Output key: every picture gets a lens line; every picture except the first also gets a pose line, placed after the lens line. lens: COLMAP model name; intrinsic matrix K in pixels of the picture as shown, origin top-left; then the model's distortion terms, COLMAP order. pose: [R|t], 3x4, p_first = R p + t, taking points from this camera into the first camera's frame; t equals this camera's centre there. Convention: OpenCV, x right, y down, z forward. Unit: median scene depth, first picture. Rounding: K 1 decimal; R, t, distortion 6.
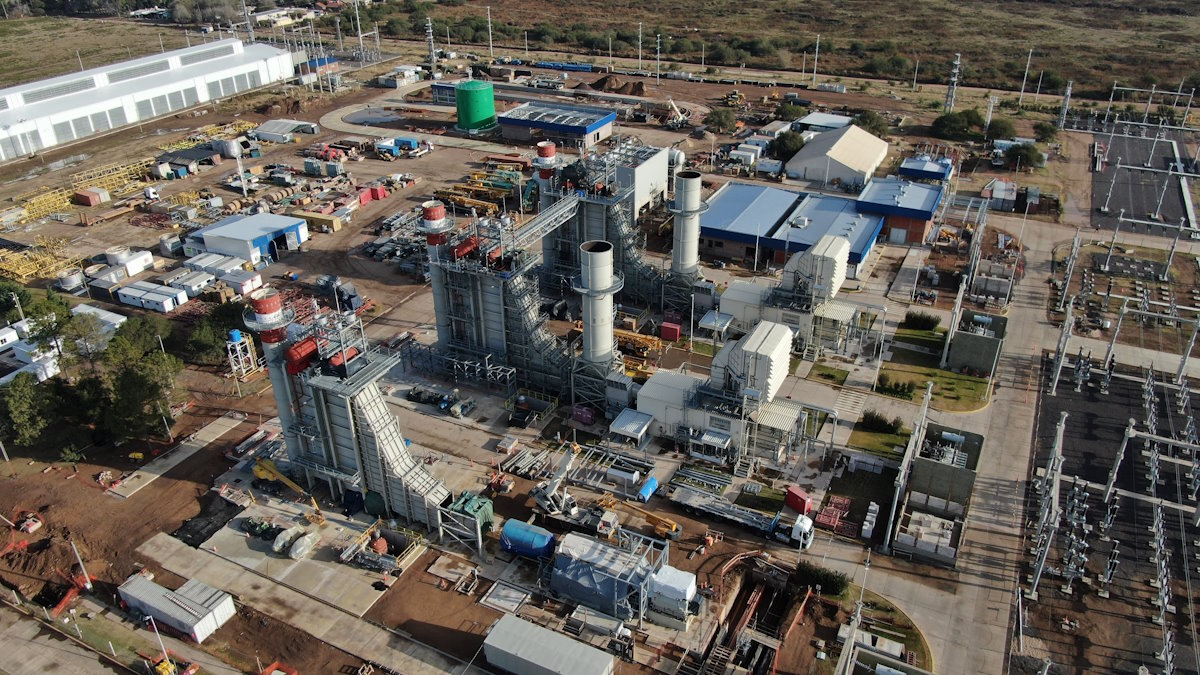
lens RADIAL K [[868.7, 0, 600.0], [0, 868.7, 337.5], [0, 0, 1]] dist [-0.028050, 0.000386]
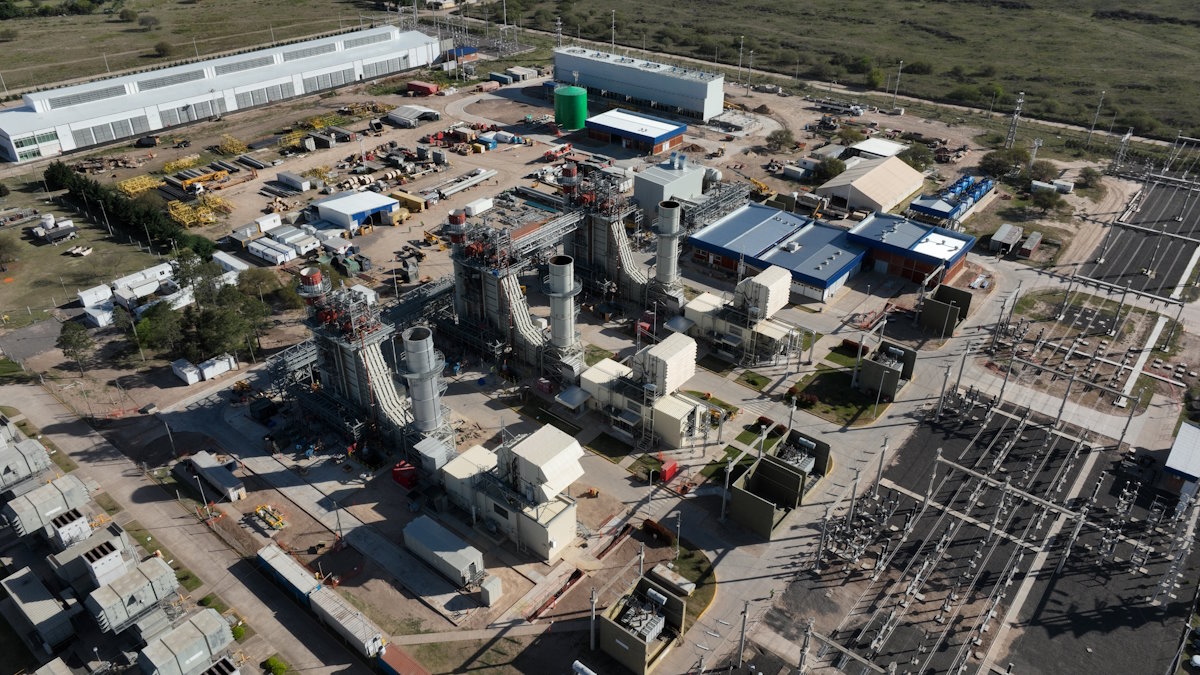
lens RADIAL K [[856.0, 0, 602.3], [0, 856.0, 313.1], [0, 0, 1]] dist [-0.025551, 0.001830]
pose [[0.977432, 0.120003, -0.173857, 0.192003], [-0.117698, 0.992770, 0.023548, -0.041532], [0.175426, -0.002554, 0.984489, -0.169204]]
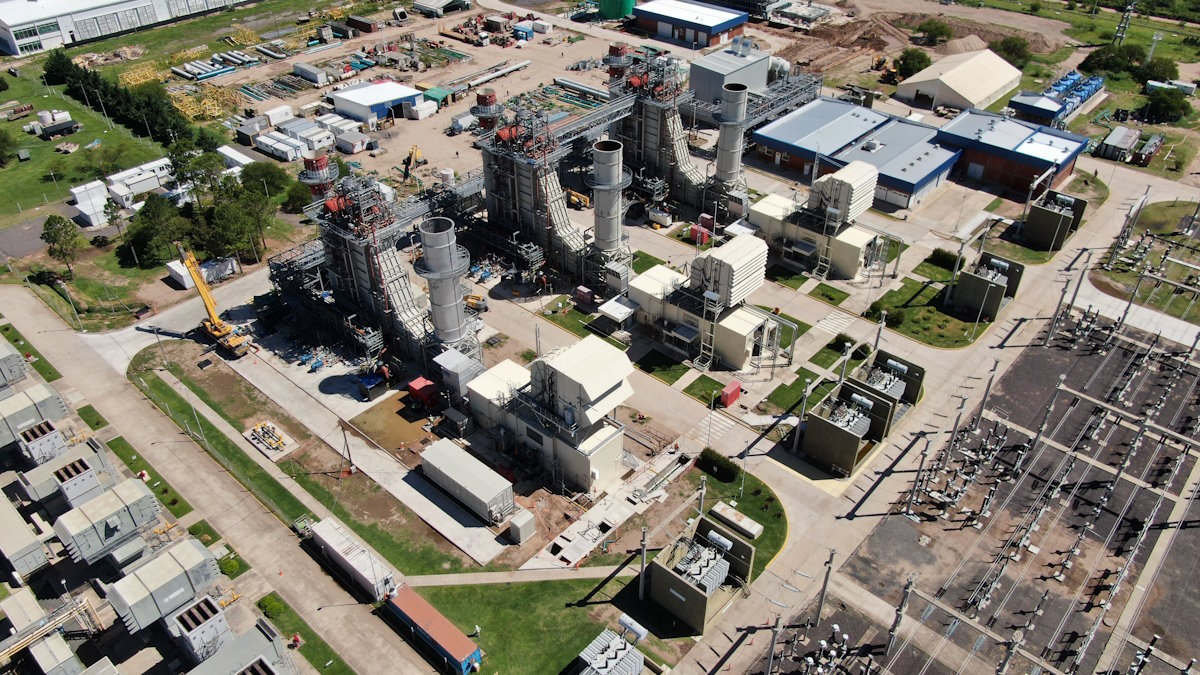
lens RADIAL K [[868.7, 0, 600.0], [0, 868.7, 337.5], [0, 0, 1]] dist [-0.028050, 0.000386]
pose [[0.966456, 0.157923, -0.202540, 0.163231], [-0.132267, 0.982037, 0.134571, -0.007395], [0.220153, -0.103268, 0.969984, -0.060387]]
